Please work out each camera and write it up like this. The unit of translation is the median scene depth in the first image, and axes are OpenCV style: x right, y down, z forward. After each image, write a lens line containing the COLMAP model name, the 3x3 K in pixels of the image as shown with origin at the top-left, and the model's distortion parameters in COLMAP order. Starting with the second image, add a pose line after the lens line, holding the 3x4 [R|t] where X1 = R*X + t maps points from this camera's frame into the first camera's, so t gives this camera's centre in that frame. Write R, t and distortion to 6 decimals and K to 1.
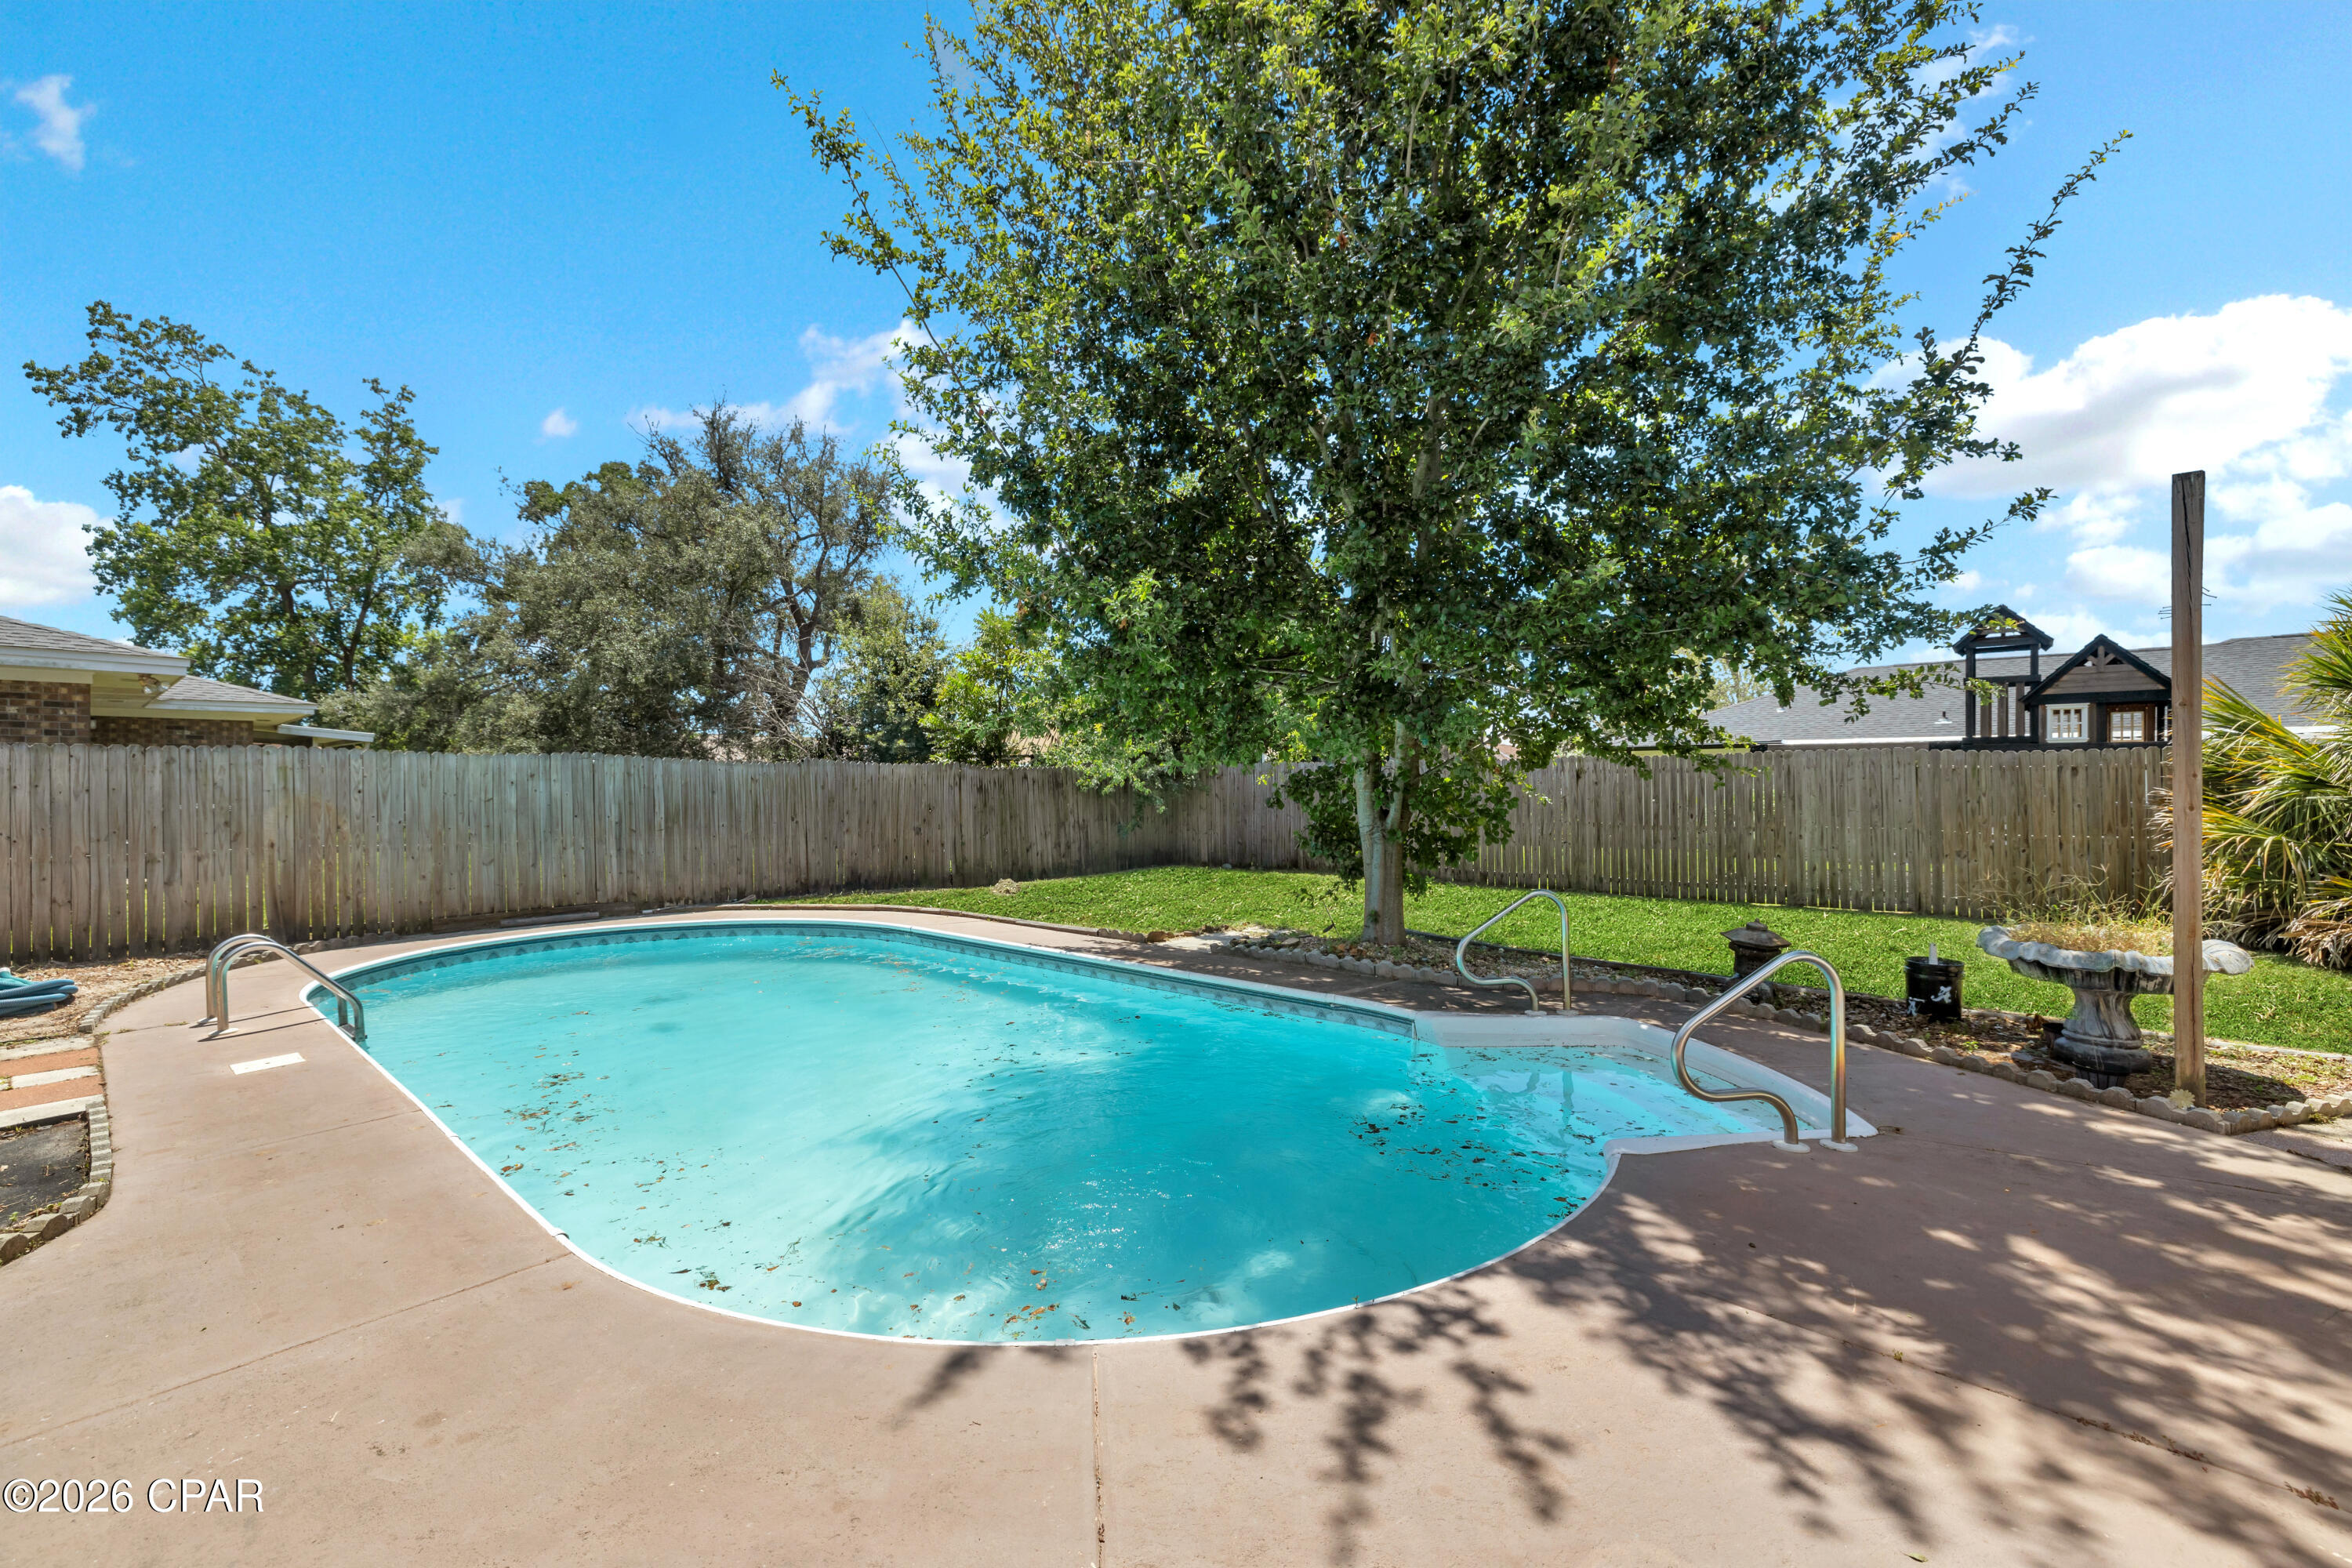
lens RADIAL K [[991.3, 0, 1179.7], [0, 991.3, 781.1], [0, 0, 1]] dist [-0.008185, 0.000196]
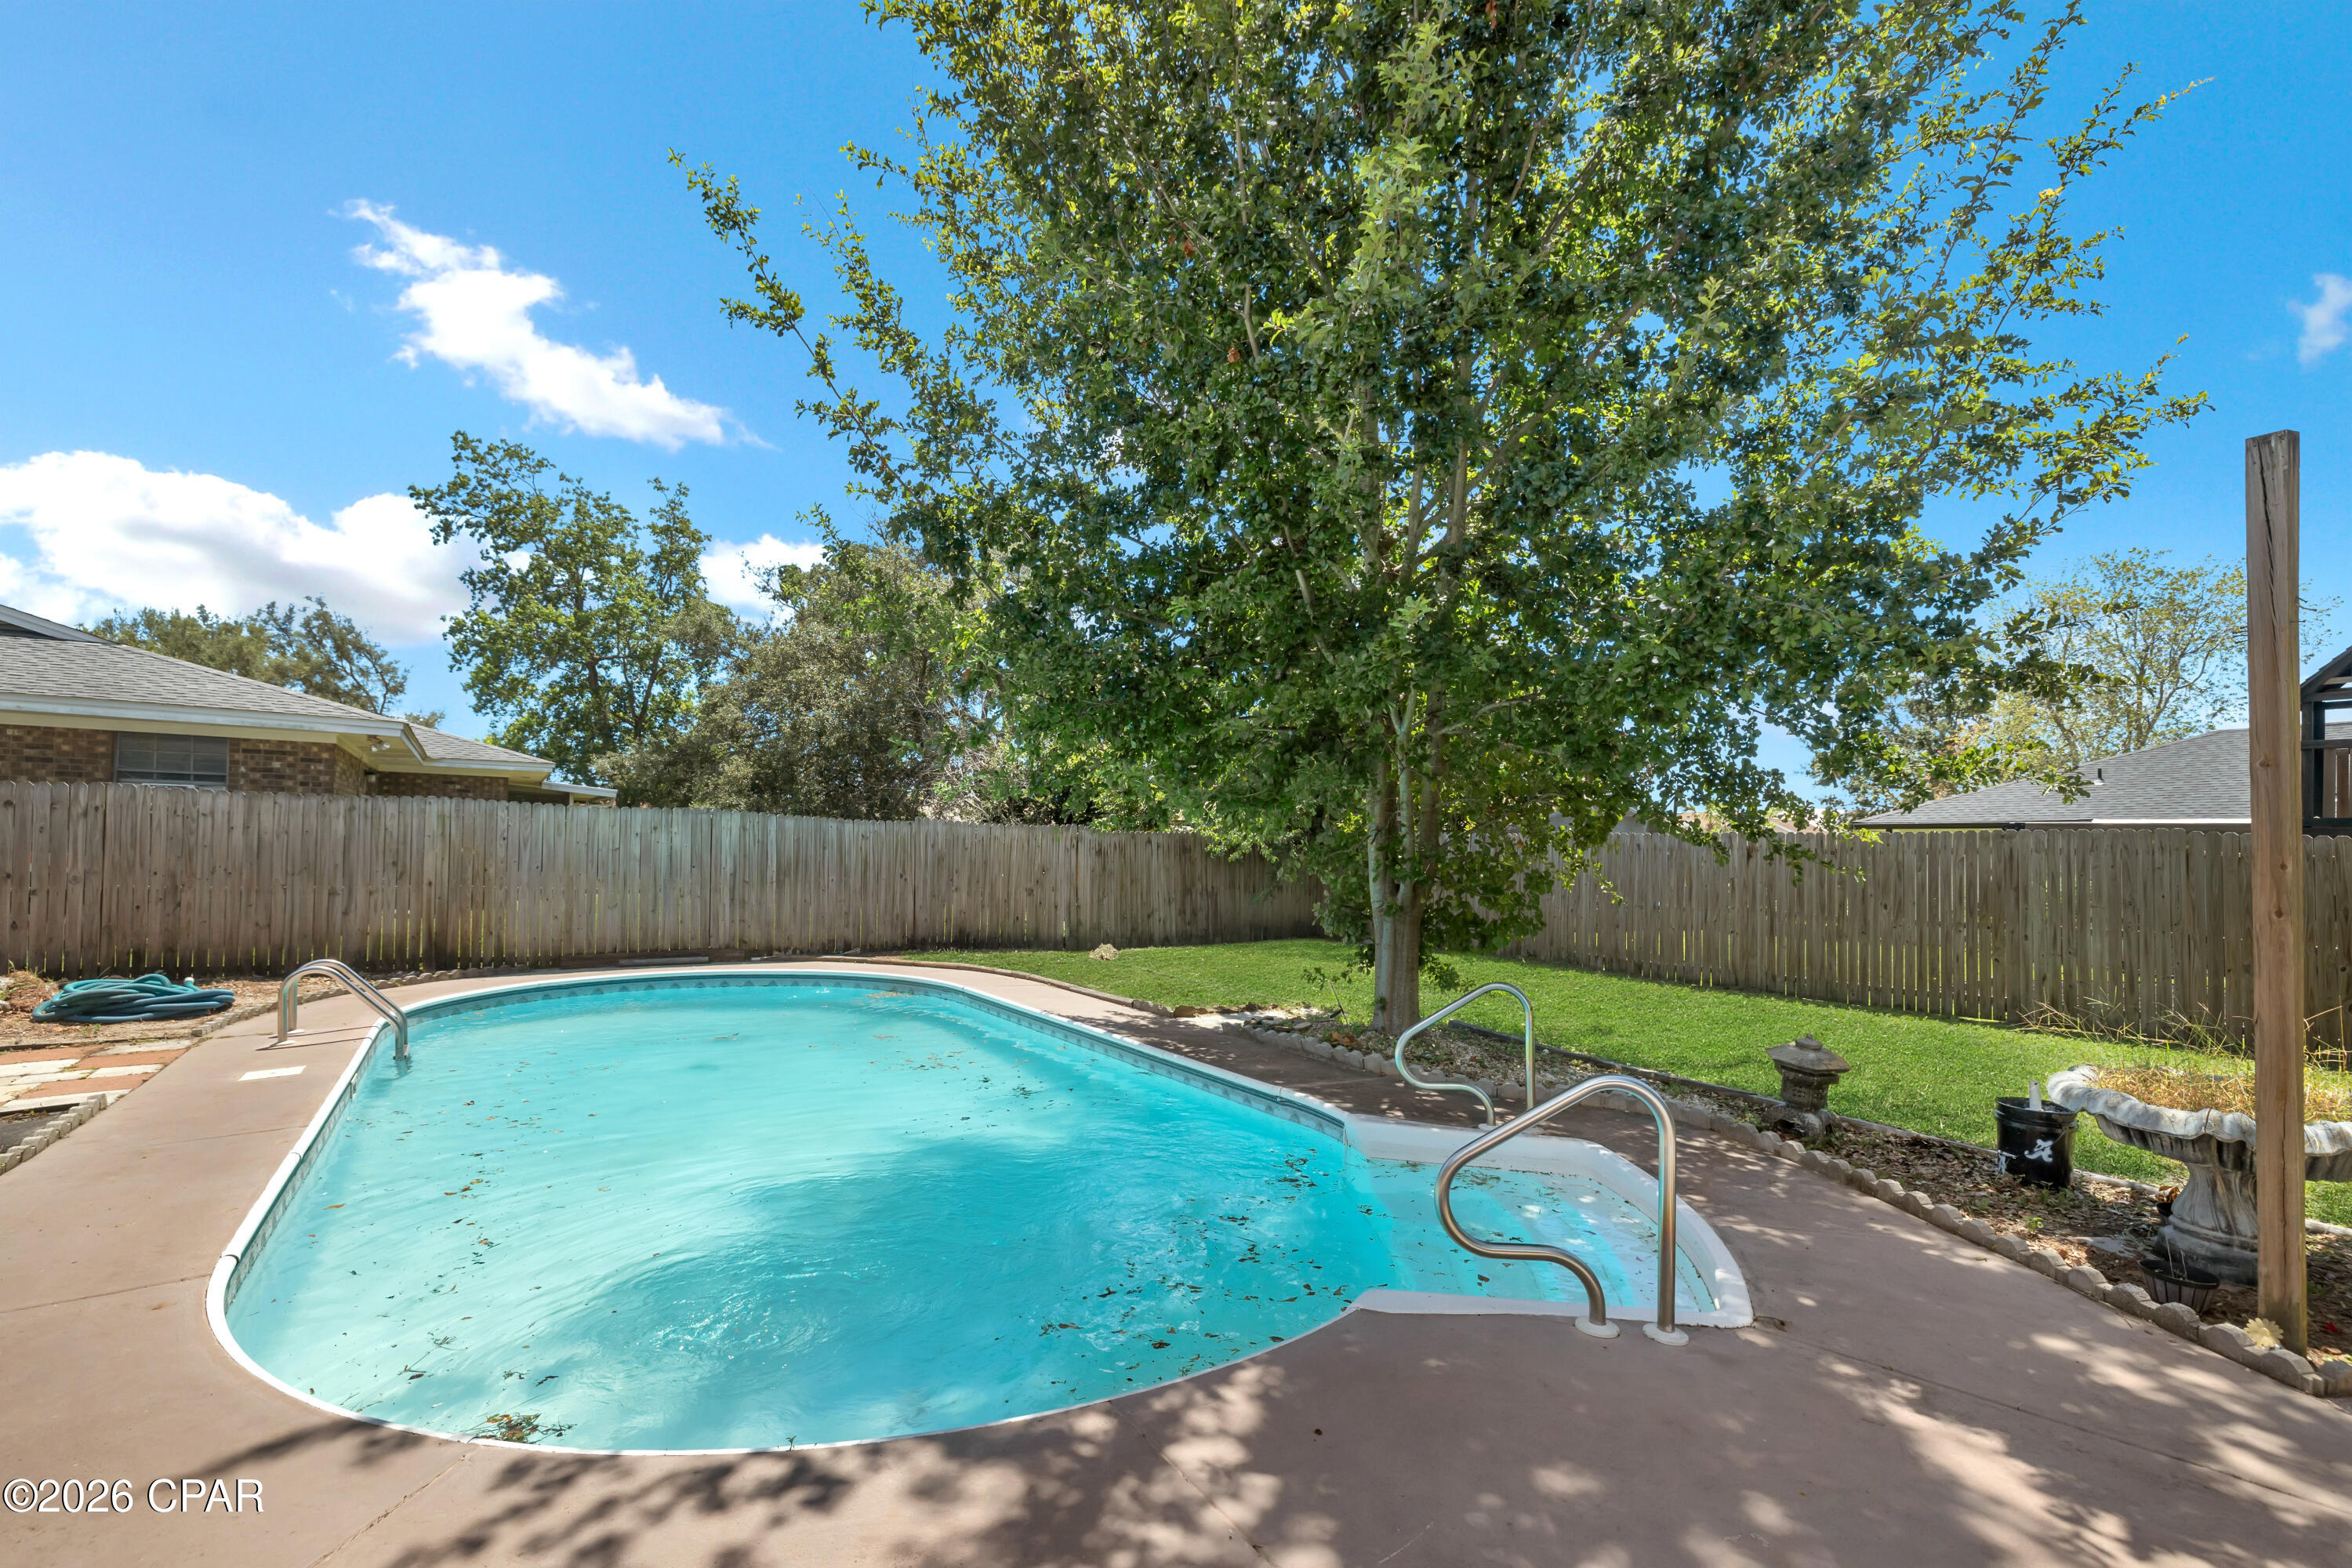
lens RADIAL K [[1010.1, 0, 1202.5], [0, 1010.1, 820.5], [0, 0, 1]] dist [-0.012232, 0.000930]
pose [[0.973399, 0.018152, -0.228397, 0.119921], [-0.024694, 0.999362, -0.025821, -0.000195], [0.227783, 0.030774, 0.973226, 0.037290]]
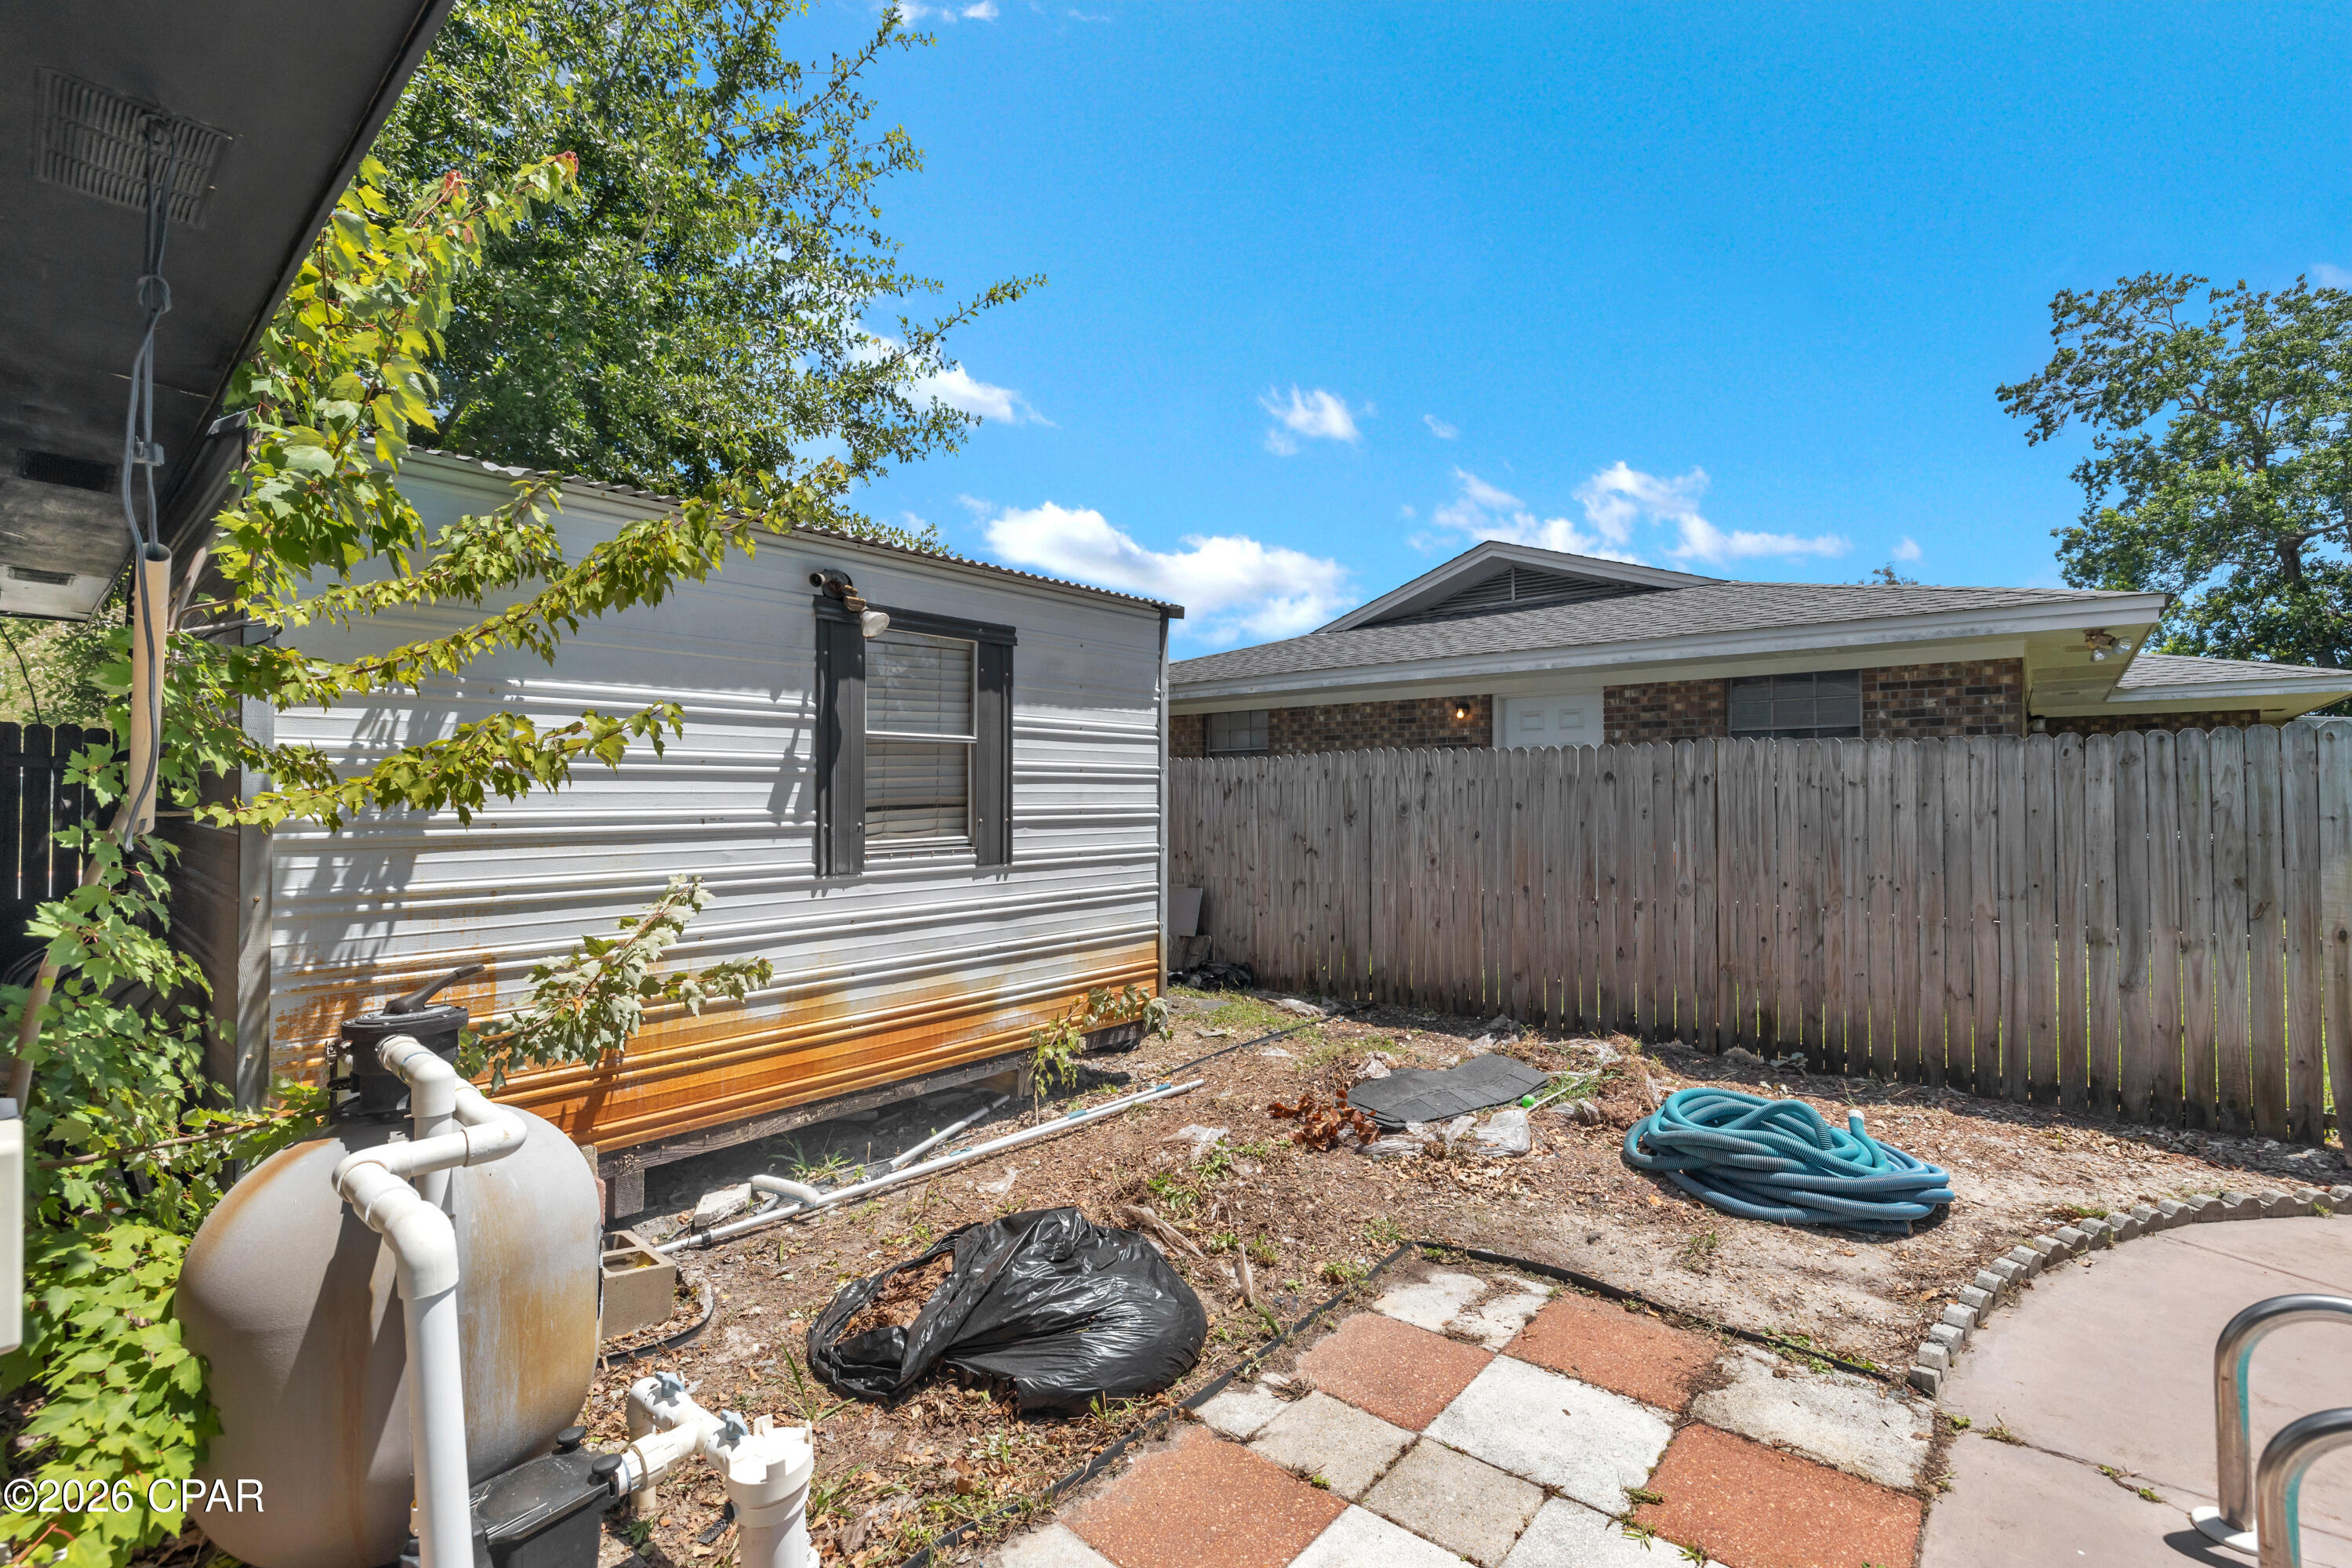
lens RADIAL K [[991.3, 0, 1179.7], [0, 991.3, 781.1], [0, 0, 1]] dist [-0.008185, 0.000196]
pose [[-0.005705, -0.015527, -0.999863, -0.252459], [-0.001951, 0.999878, -0.015516, 0.000486], [0.999982, 0.001862, -0.005734, 0.251369]]
